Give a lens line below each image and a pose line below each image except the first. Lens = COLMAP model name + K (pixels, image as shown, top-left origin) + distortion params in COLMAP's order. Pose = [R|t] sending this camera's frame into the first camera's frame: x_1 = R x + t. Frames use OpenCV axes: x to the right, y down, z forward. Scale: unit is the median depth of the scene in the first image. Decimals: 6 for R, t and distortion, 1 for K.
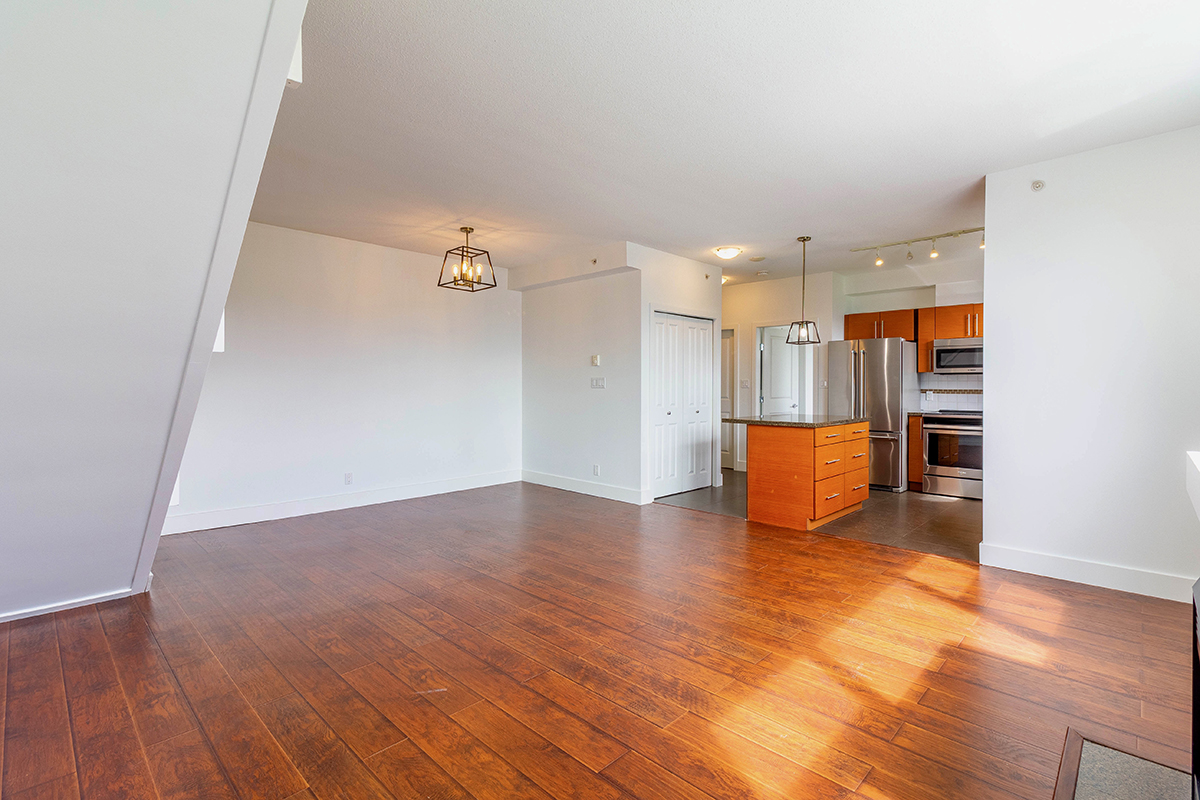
lens RADIAL K [[563.1, 0, 602.6], [0, 563.1, 385.6], [0, 0, 1]] dist [0.003256, -0.000538]
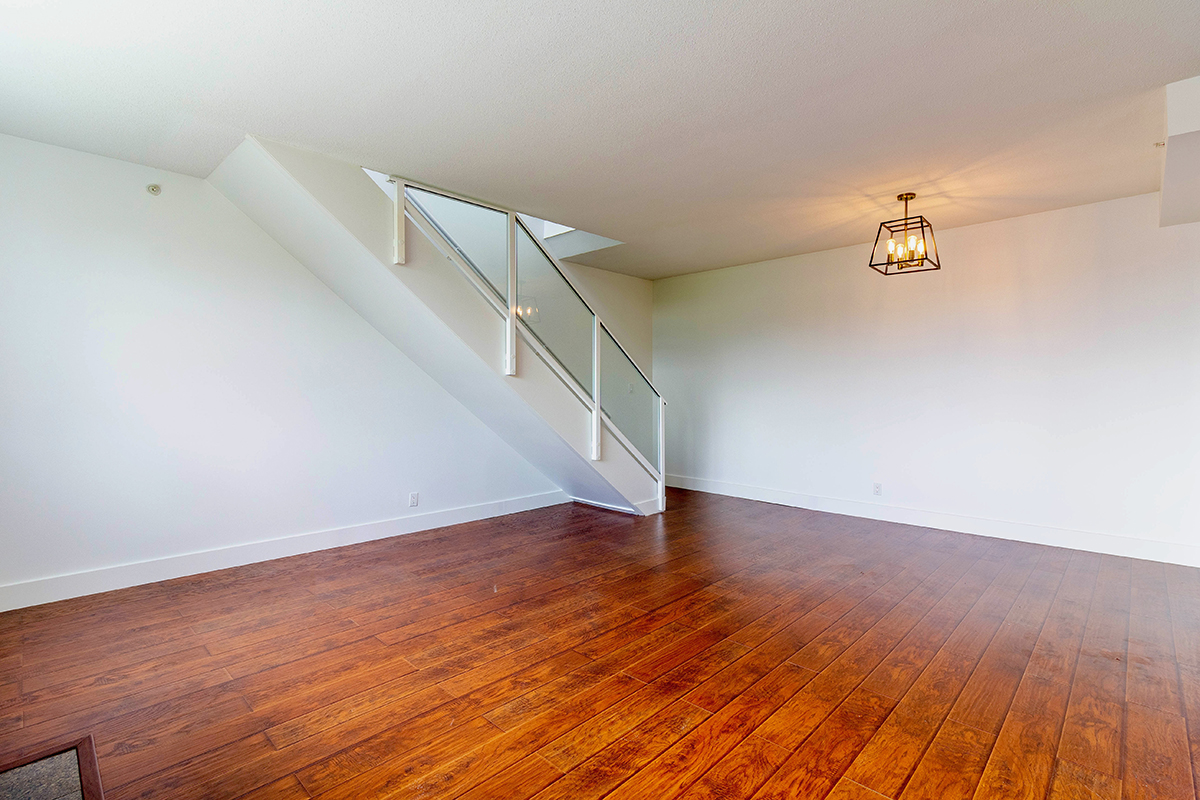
lens RADIAL K [[563.1, 0, 606.2], [0, 563.1, 384.9], [0, 0, 1]] dist [0.003256, -0.000538]
pose [[-0.001808, -0.010817, -0.999940, 0.483414], [-0.004138, 0.999933, -0.010809, -0.000771], [0.999990, 0.004118, -0.001853, 0.505825]]
